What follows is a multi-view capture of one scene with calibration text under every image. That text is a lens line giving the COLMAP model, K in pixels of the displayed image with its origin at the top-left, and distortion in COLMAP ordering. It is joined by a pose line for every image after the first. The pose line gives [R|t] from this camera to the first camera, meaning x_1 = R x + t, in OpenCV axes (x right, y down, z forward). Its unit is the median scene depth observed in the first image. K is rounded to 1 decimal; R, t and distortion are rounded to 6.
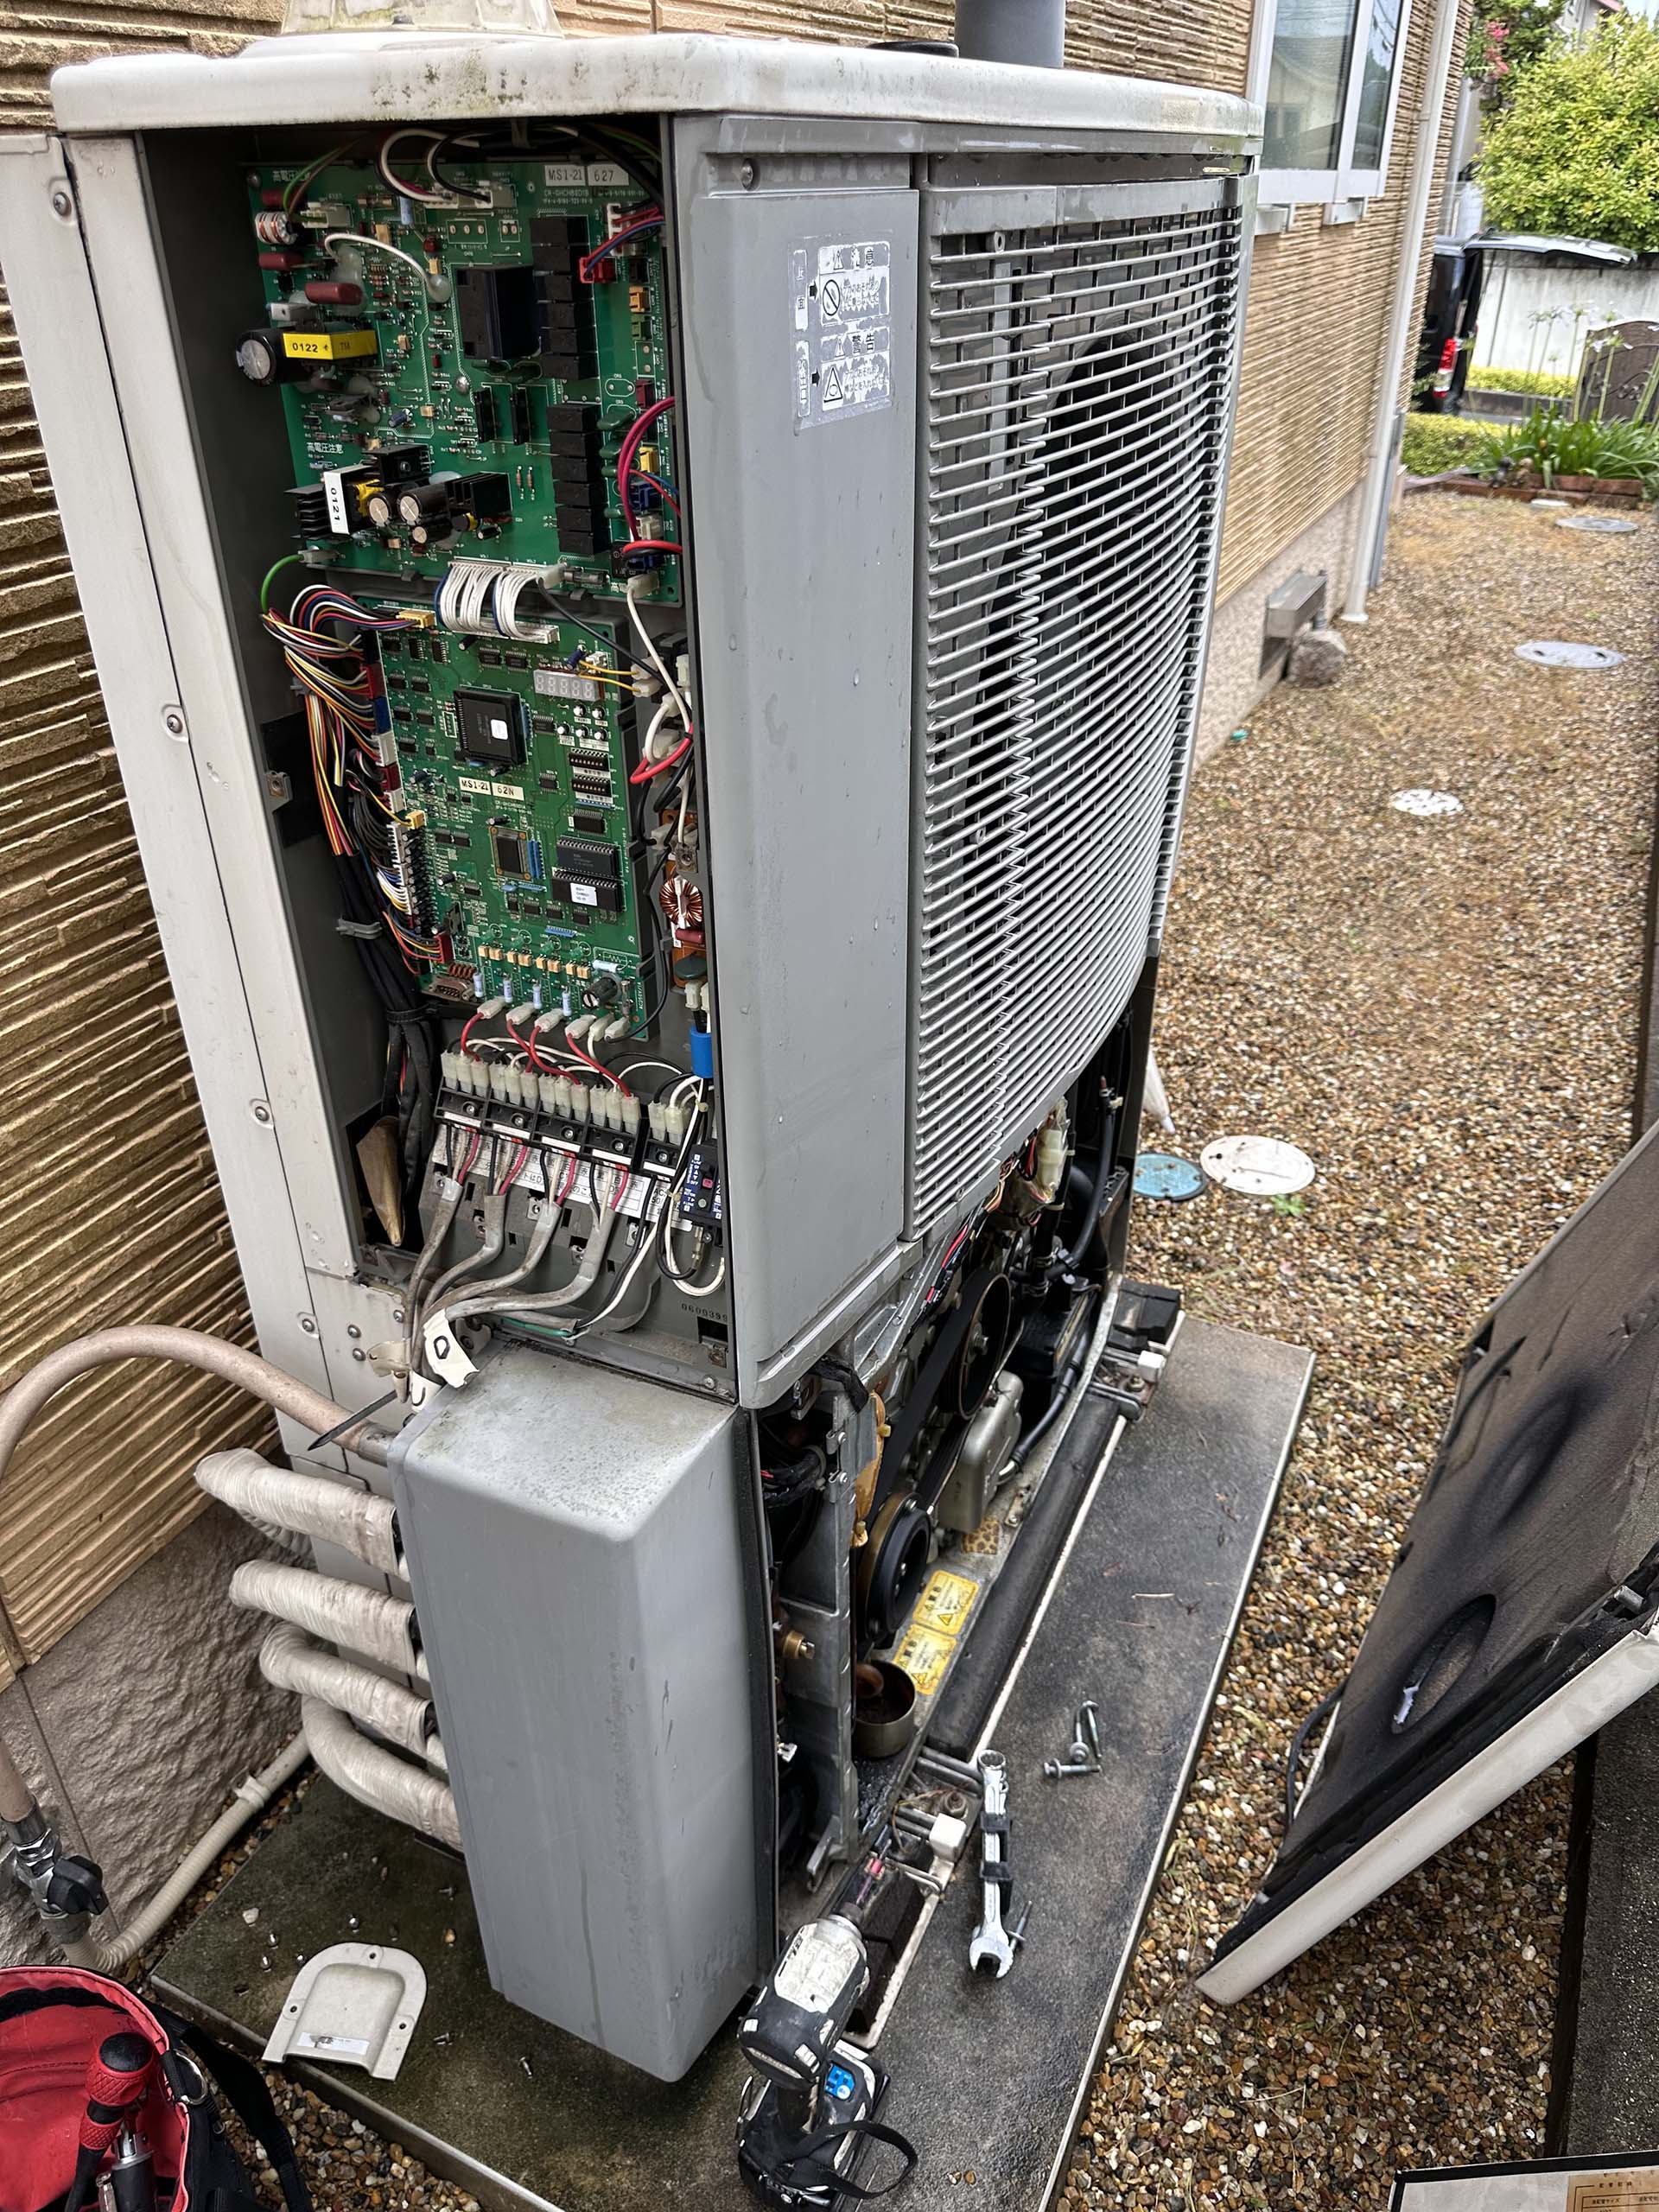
lens RADIAL K [[1570.9, 0, 833.0], [0, 1570.9, 1107.3], [0, 0, 1]] dist [-0.004906, -0.002208]
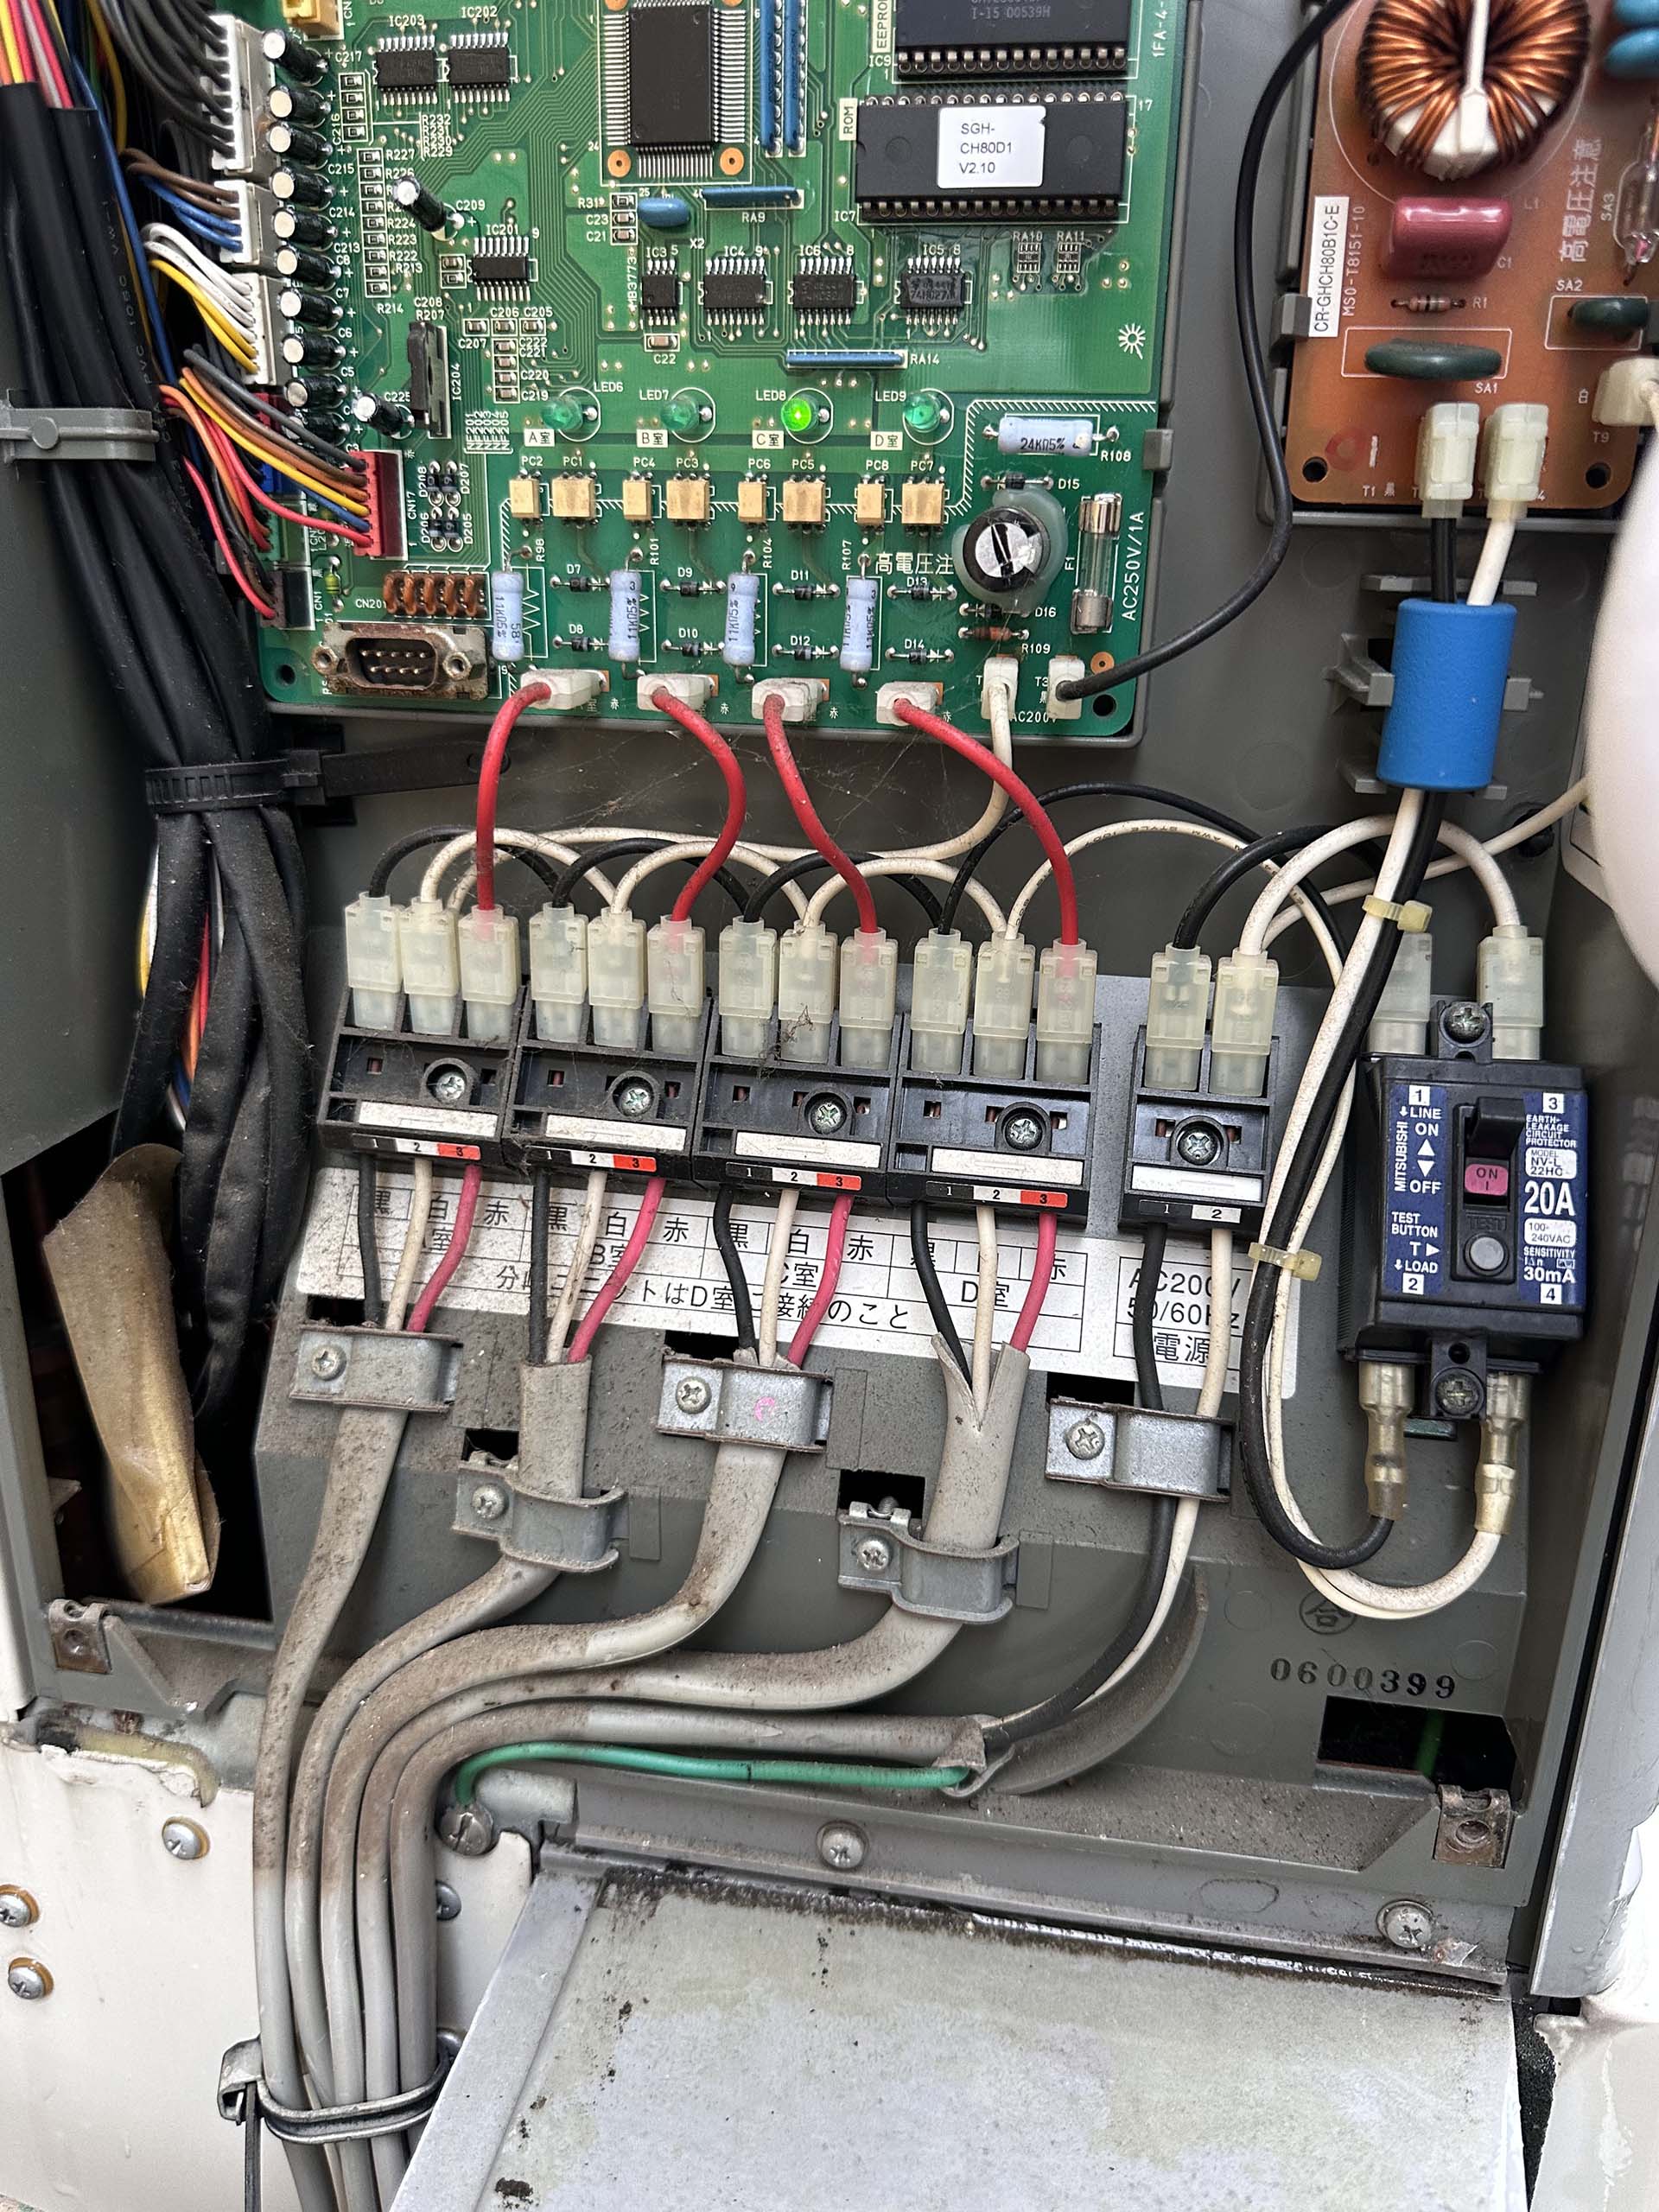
lens RADIAL K [[1569.1, 0, 831.2], [0, 1569.1, 1106.0], [0, 0, 1]] dist [-0.001670, -0.065233]
pose [[0.969141, -0.053366, 0.240661, -0.176050], [0.102120, 0.975487, -0.194925, 0.053532], [-0.224359, 0.213486, 0.950835, 0.529901]]
